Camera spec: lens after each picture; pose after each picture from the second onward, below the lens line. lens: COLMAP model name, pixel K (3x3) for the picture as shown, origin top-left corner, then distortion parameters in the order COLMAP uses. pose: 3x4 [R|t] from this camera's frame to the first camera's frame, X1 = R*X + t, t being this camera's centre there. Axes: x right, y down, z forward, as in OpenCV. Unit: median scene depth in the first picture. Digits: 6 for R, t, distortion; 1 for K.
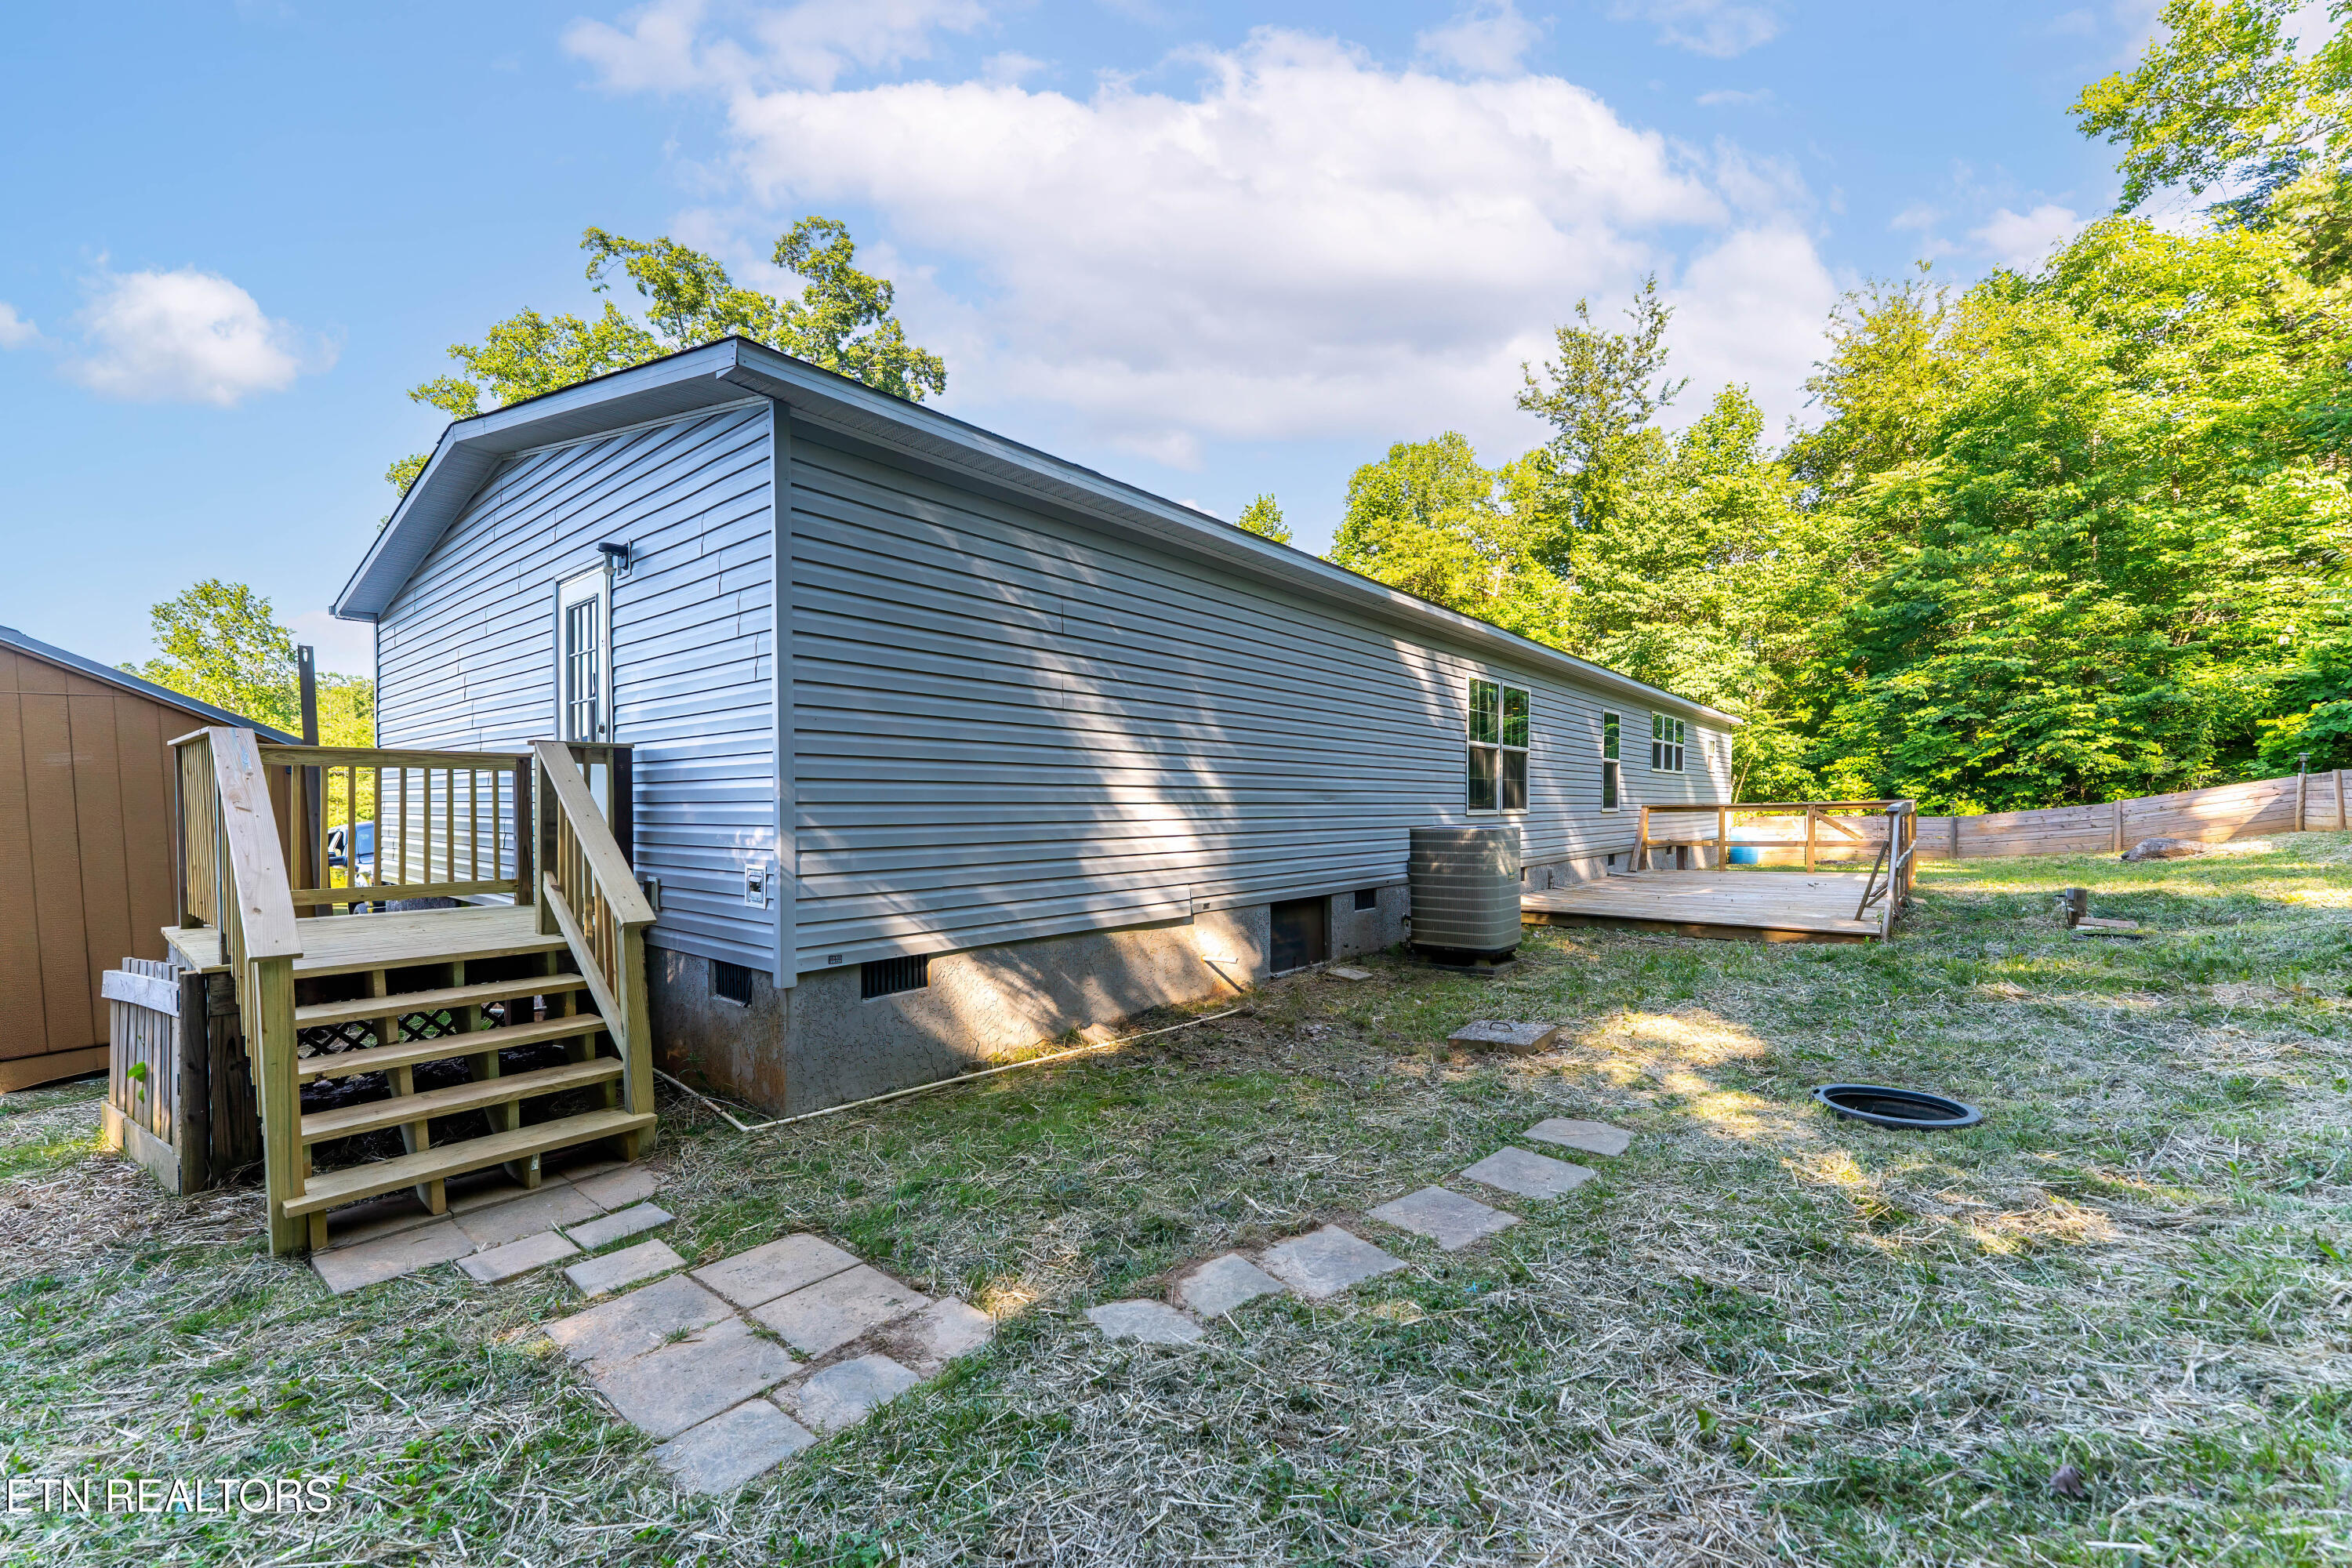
lens RADIAL K [[952.2, 0, 1168.6], [0, 952.2, 812.4], [0, 0, 1]] dist [0.000162, -0.000010]
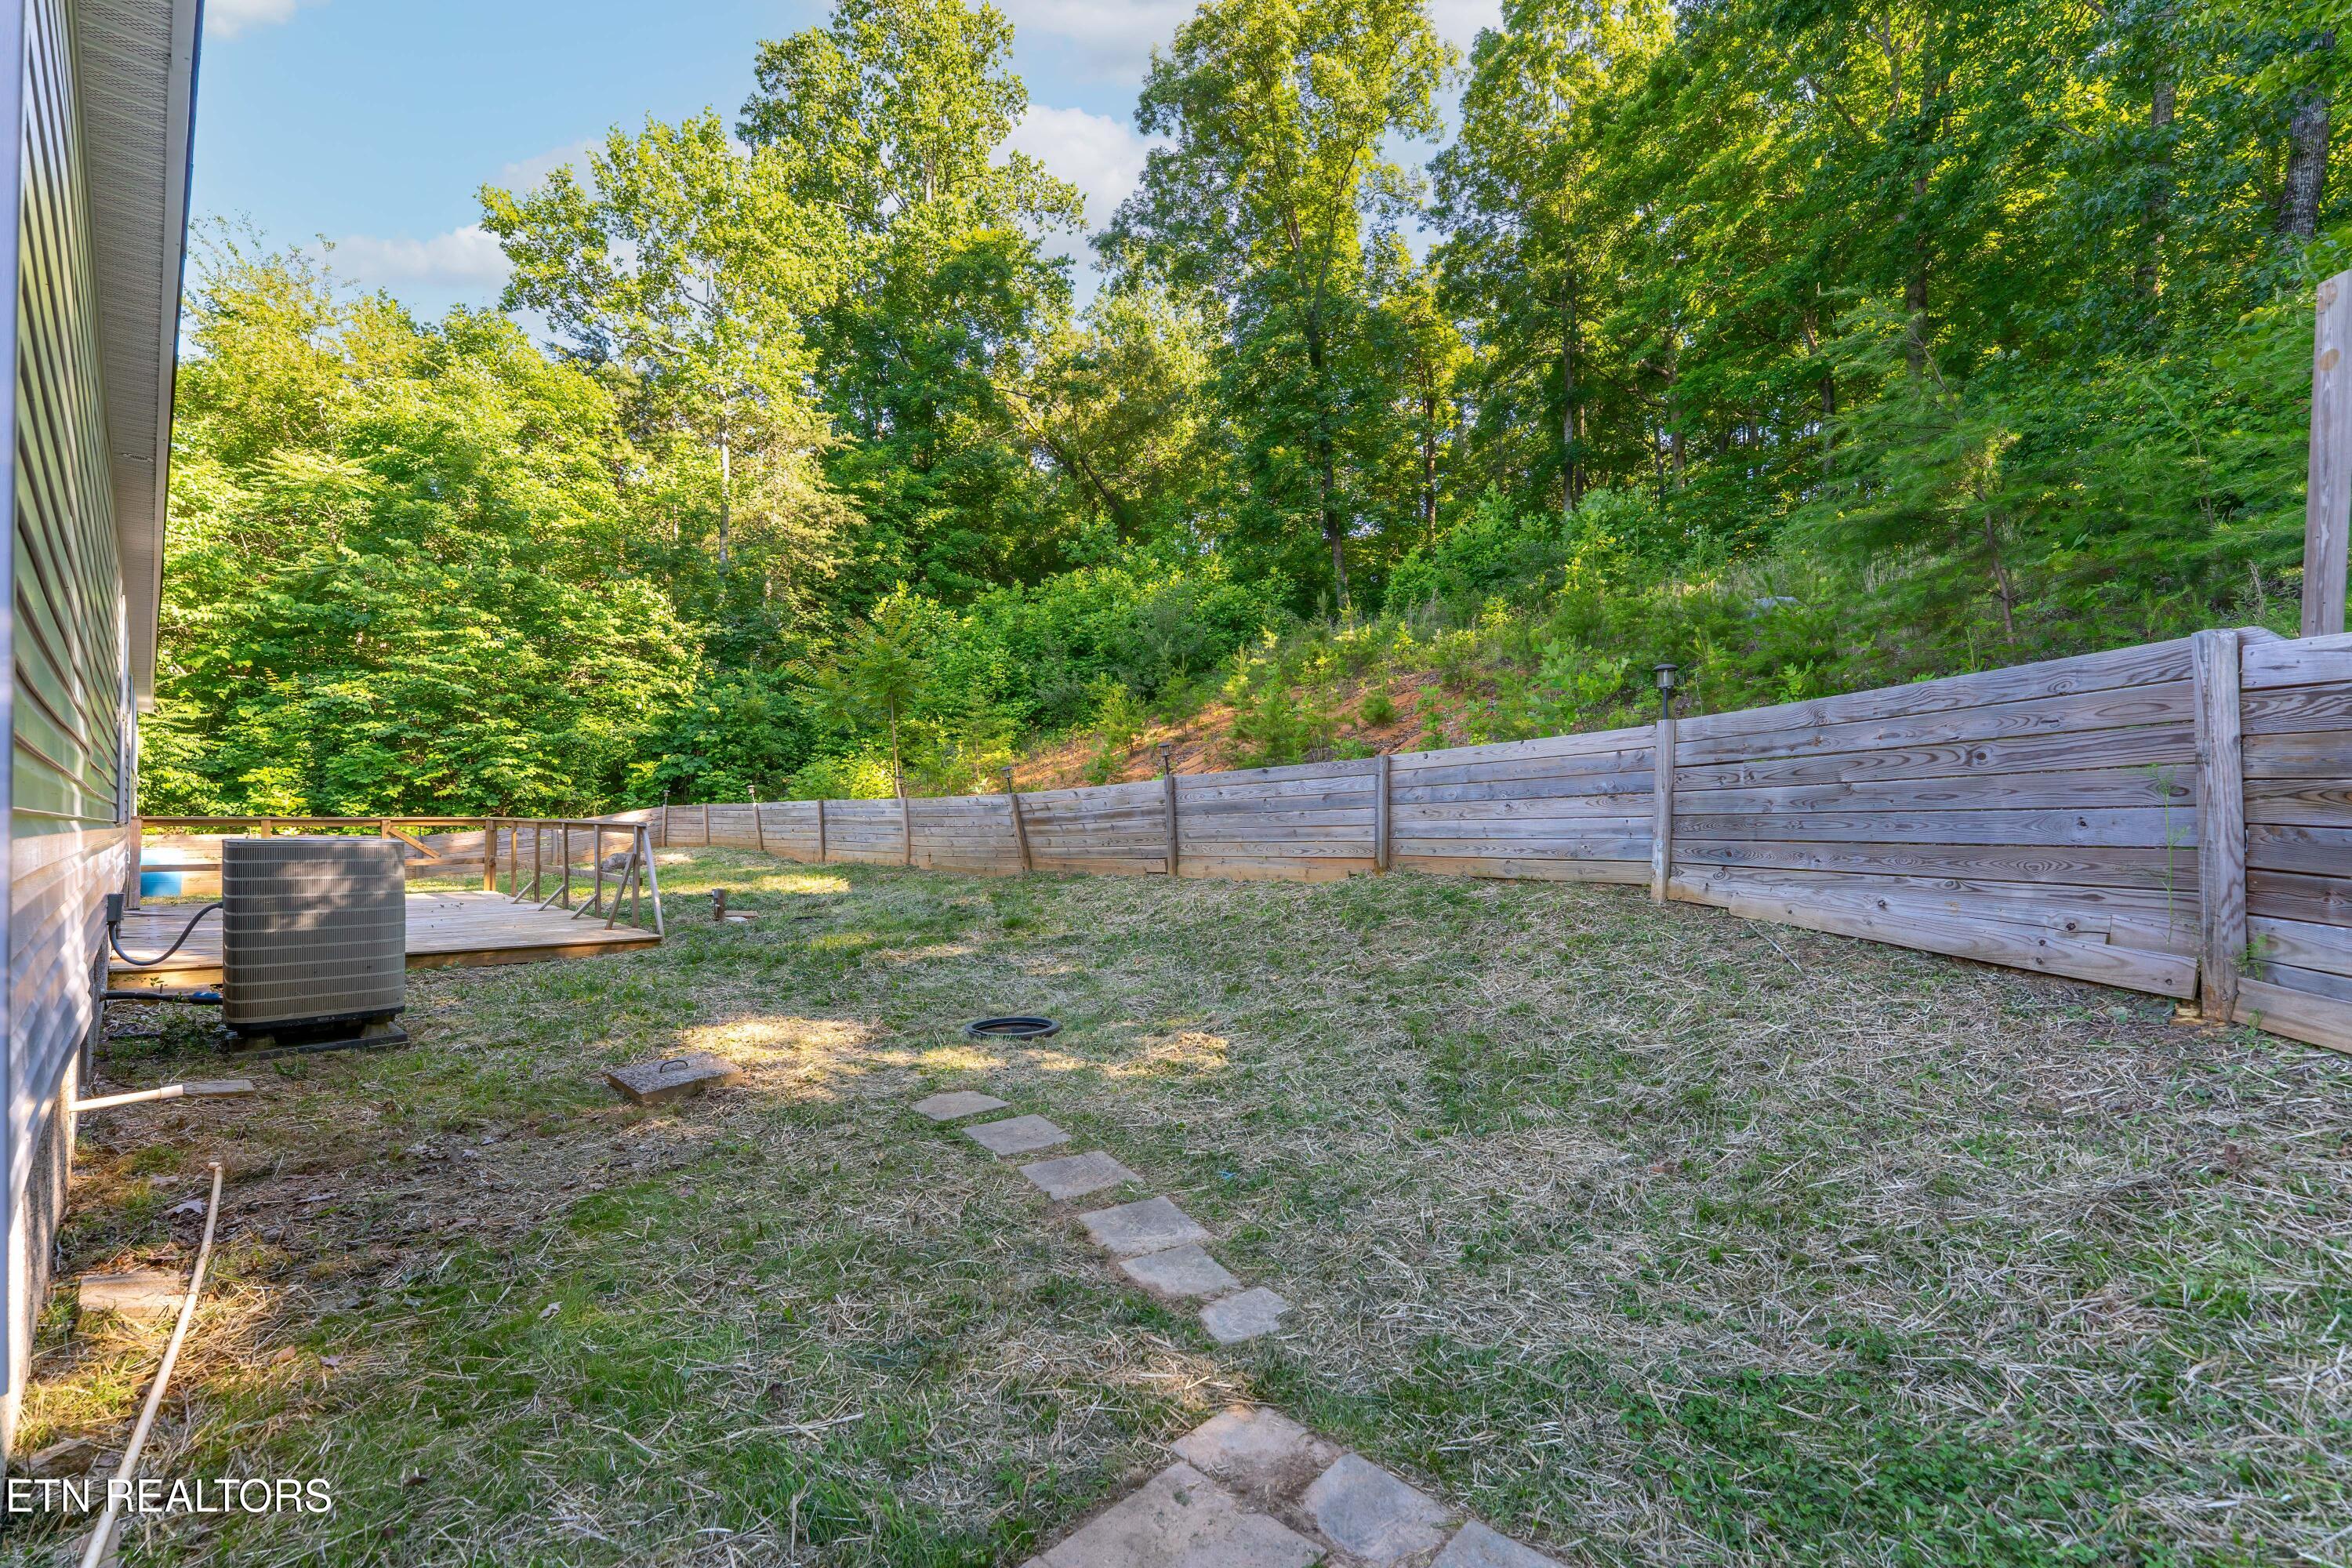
lens RADIAL K [[968.0, 0, 1185.1], [0, 968.0, 839.9], [0, 0, 1]] dist [-0.003519, -0.000614]
pose [[0.053187, -0.000250, 0.998585, -0.145794], [-0.004976, 0.999987, 0.000515, 0.004735], [-0.998572, -0.004997, 0.053186, 0.140852]]
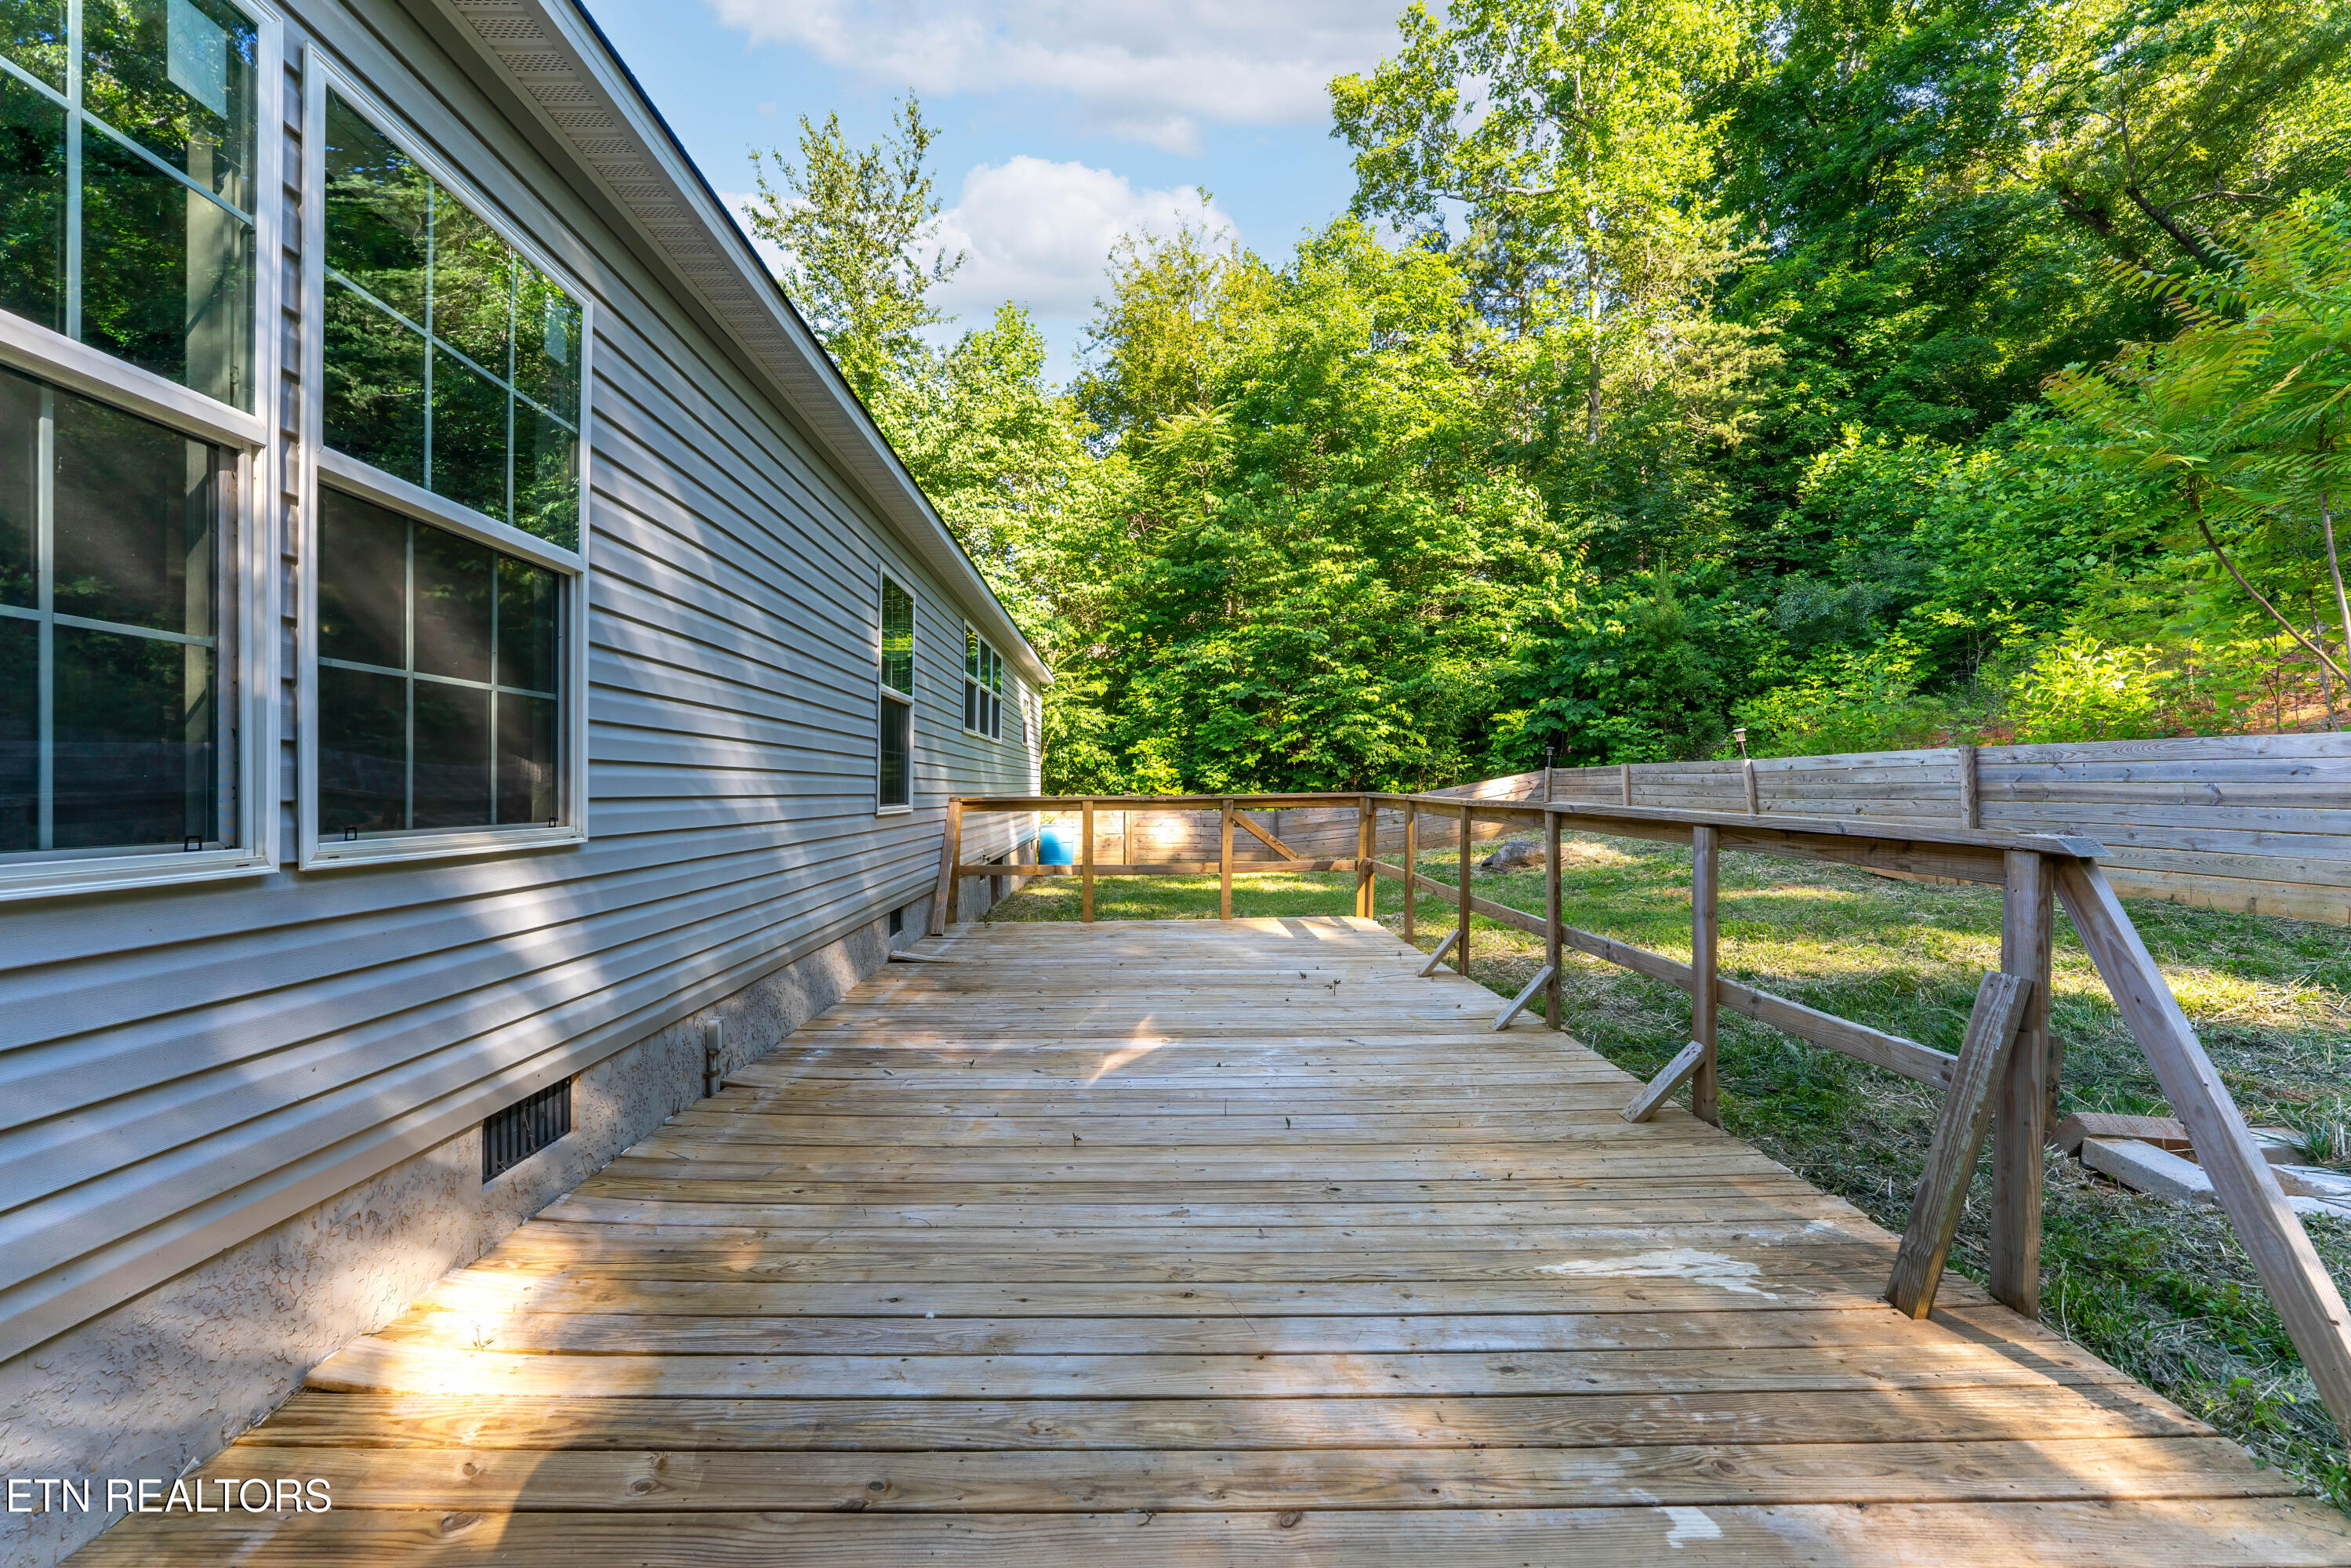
lens RADIAL K [[951.9, 0, 1168.1], [0, 951.9, 812.4], [0, 0, 1]] dist [0.000162, -0.000010]
pose [[0.743627, -0.006938, 0.668558, 0.197232], [-0.005577, 0.999847, 0.016579, -0.007168], [-0.668571, -0.016058, 0.743475, 0.439131]]
